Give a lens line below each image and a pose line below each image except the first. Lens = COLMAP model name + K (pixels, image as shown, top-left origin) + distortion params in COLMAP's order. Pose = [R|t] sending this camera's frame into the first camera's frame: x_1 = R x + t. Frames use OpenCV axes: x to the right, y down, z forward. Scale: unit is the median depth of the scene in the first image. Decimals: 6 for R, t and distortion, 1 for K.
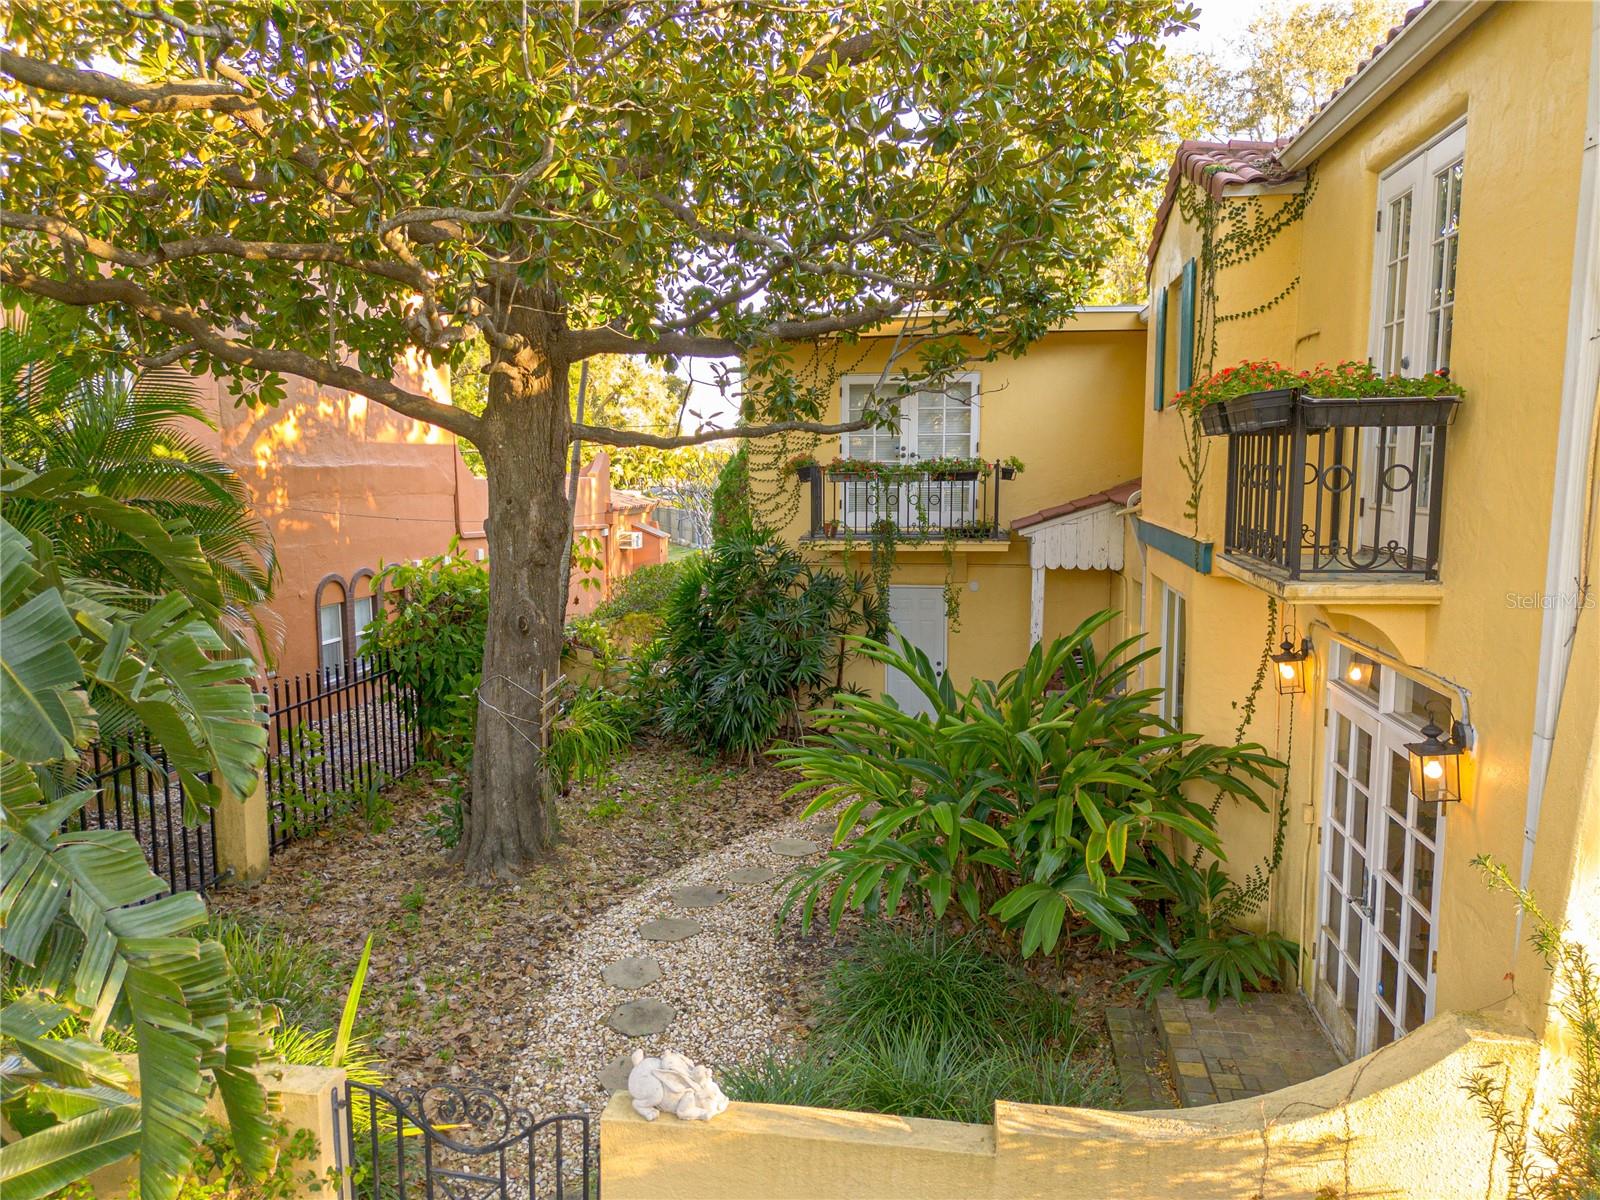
lens RADIAL K [[1128.0, 0, 802.7], [0, 1128.0, 606.0], [0, 0, 1]] dist [0.062392, -0.068525]
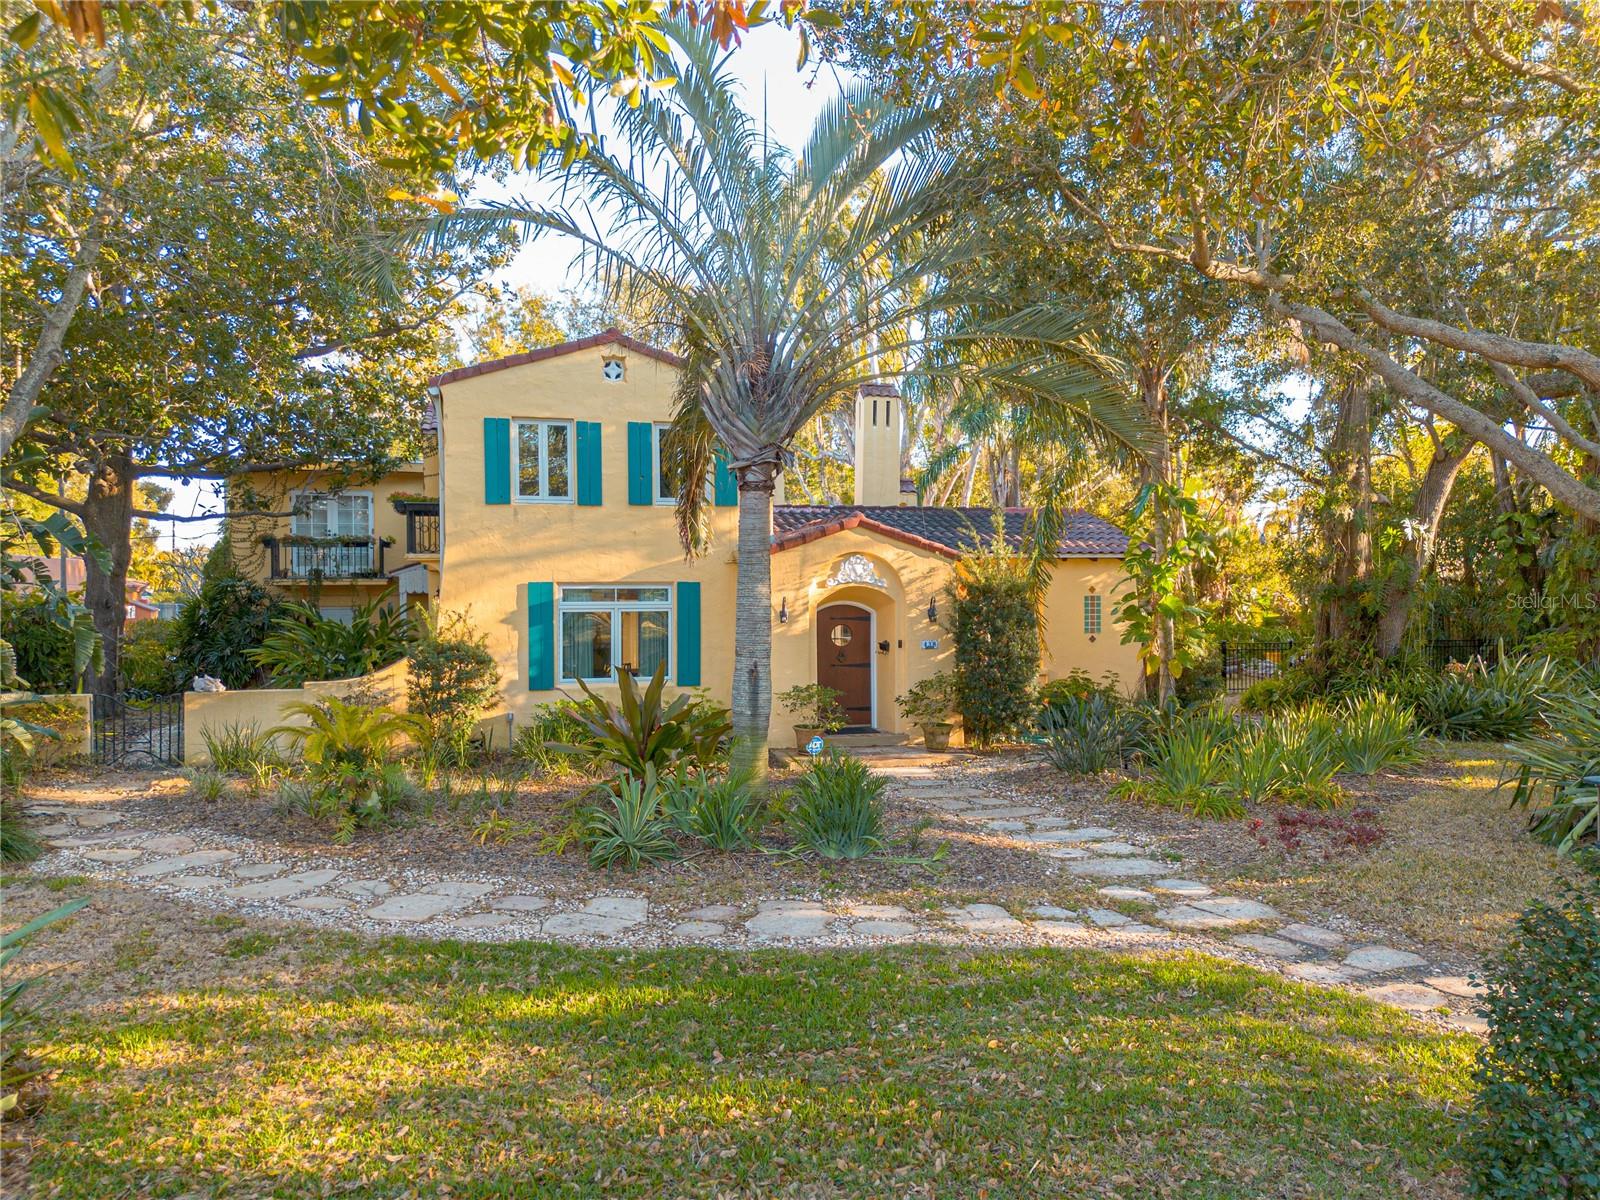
lens RADIAL K [[1128.0, 0, 802.7], [0, 1128.0, 606.0], [0, 0, 1]] dist [0.062392, -0.068525]
pose [[0.915231, -0.006761, 0.402872, 0.054170], [0.047155, 0.994786, -0.090431, 0.199528], [-0.400160, 0.101762, 0.910778, -1.046003]]
